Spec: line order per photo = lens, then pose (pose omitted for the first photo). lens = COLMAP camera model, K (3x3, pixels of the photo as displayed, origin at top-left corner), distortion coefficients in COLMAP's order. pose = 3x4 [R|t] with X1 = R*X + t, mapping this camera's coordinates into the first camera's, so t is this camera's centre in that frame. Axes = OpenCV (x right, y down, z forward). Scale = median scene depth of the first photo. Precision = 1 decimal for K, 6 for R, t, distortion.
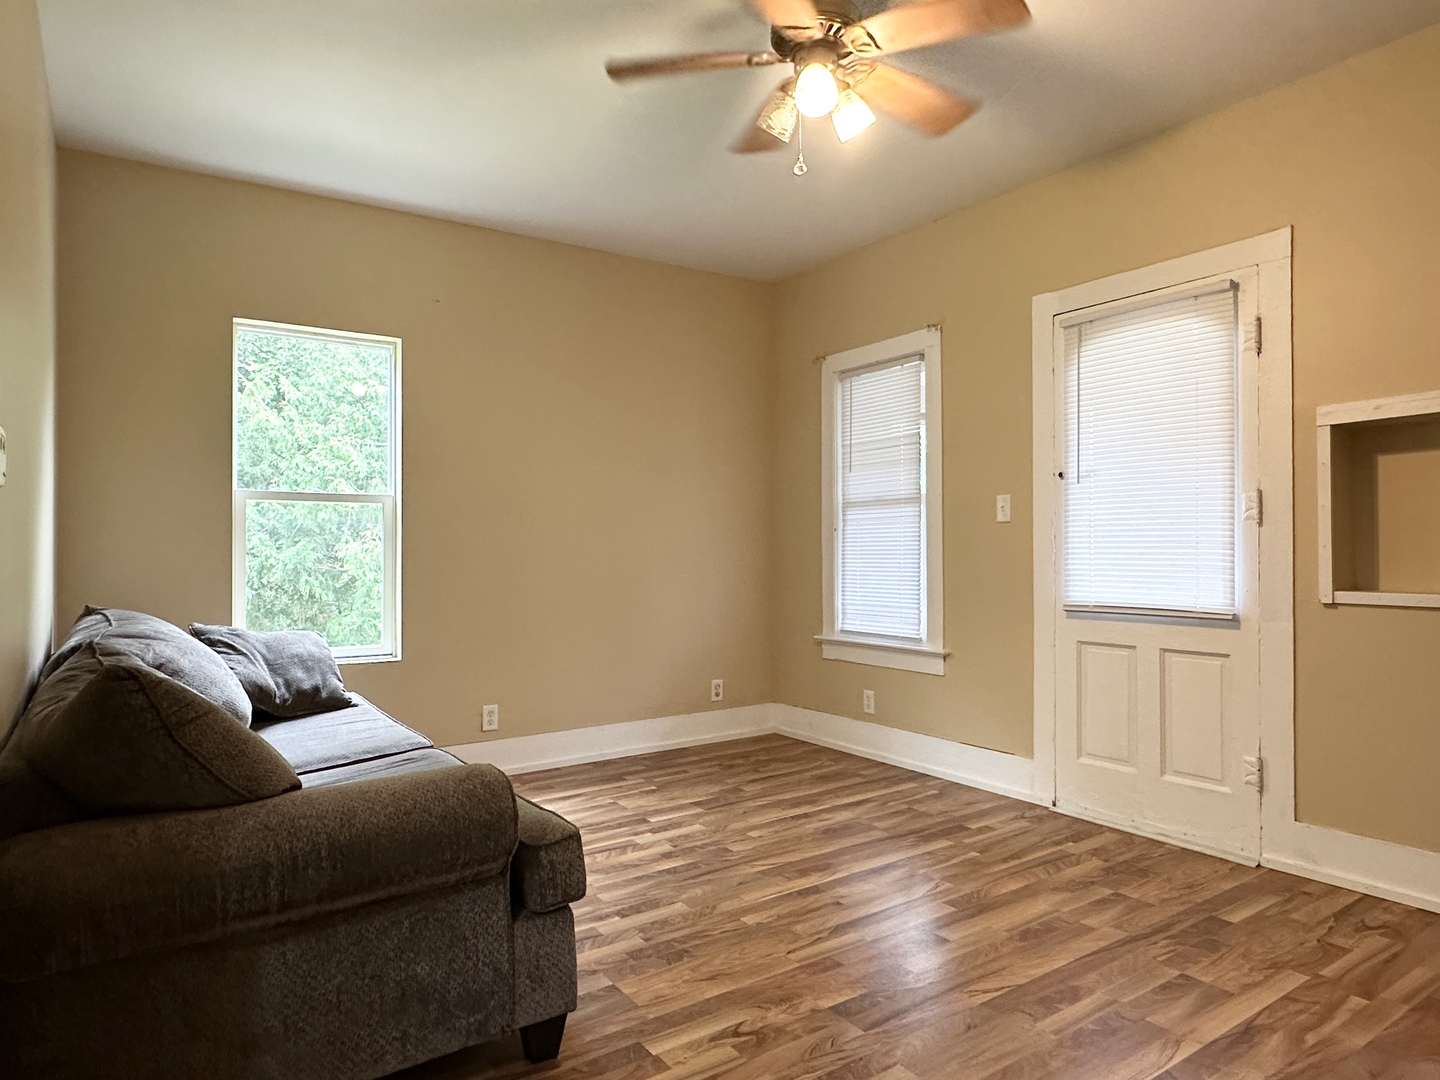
lens RADIAL K [[886.9, 0, 719.1], [0, 886.9, 544.7], [0, 0, 1]] dist [-0.005681, 0.004166]
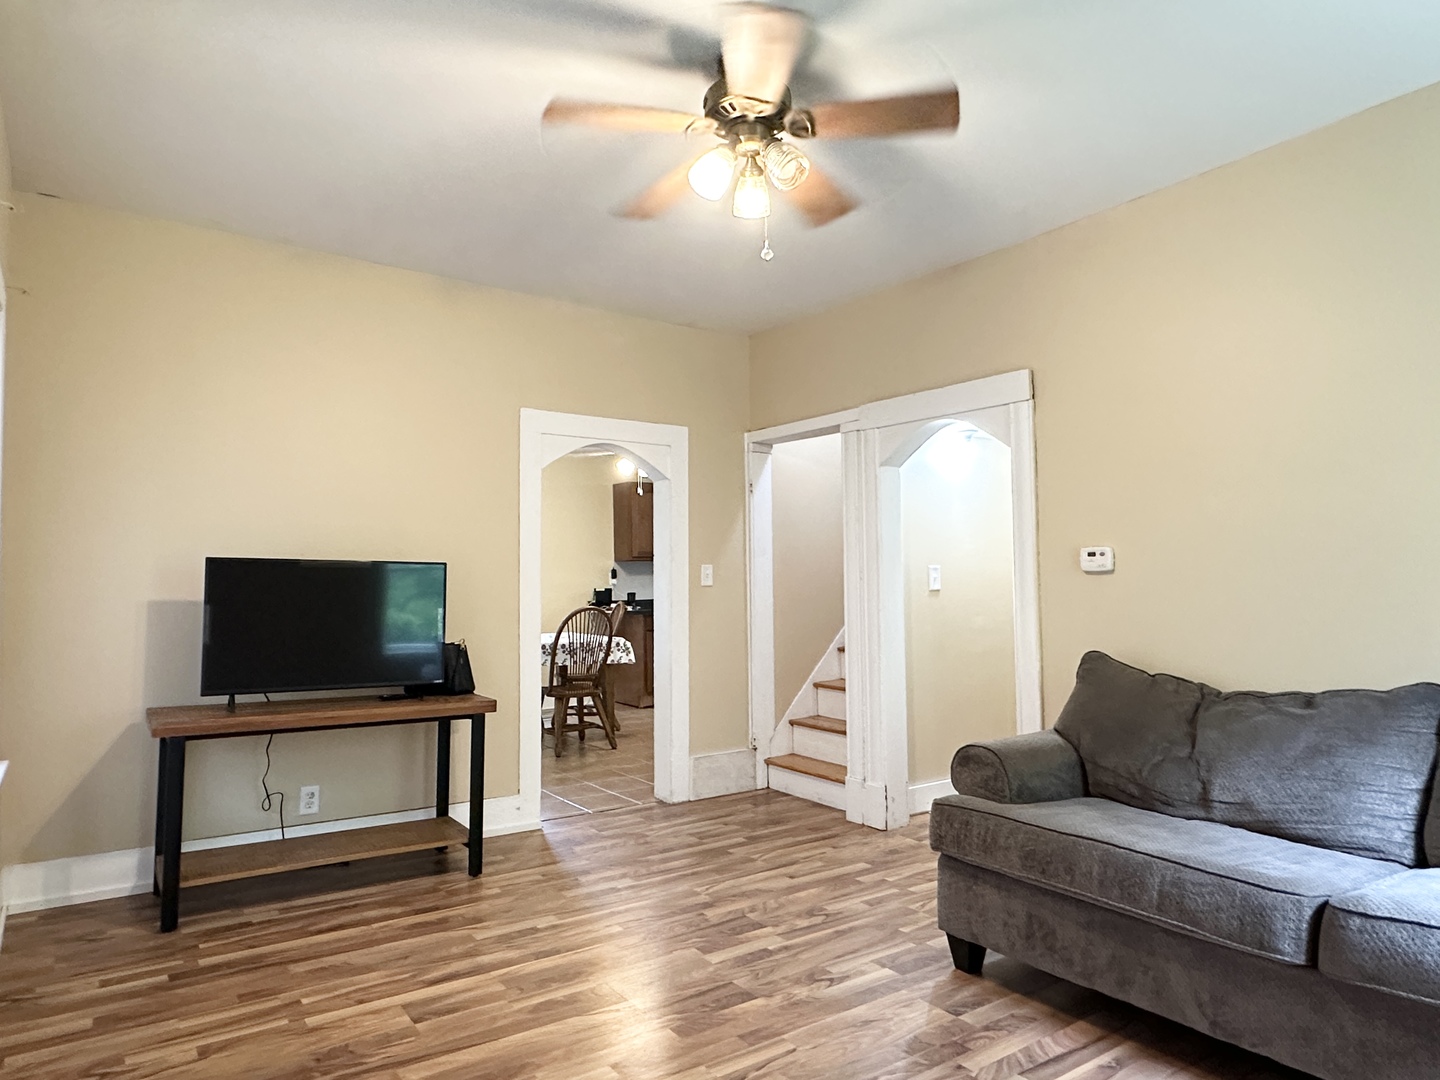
lens RADIAL K [[886.9, 0, 711.5], [0, 886.9, 546.7], [0, 0, 1]] dist [-0.005681, 0.004166]
pose [[-0.999934, 0.009594, -0.006299, 0.162956], [0.009722, 0.999738, -0.020704, -0.050017], [0.006099, -0.020764, -0.999766, 1.913605]]
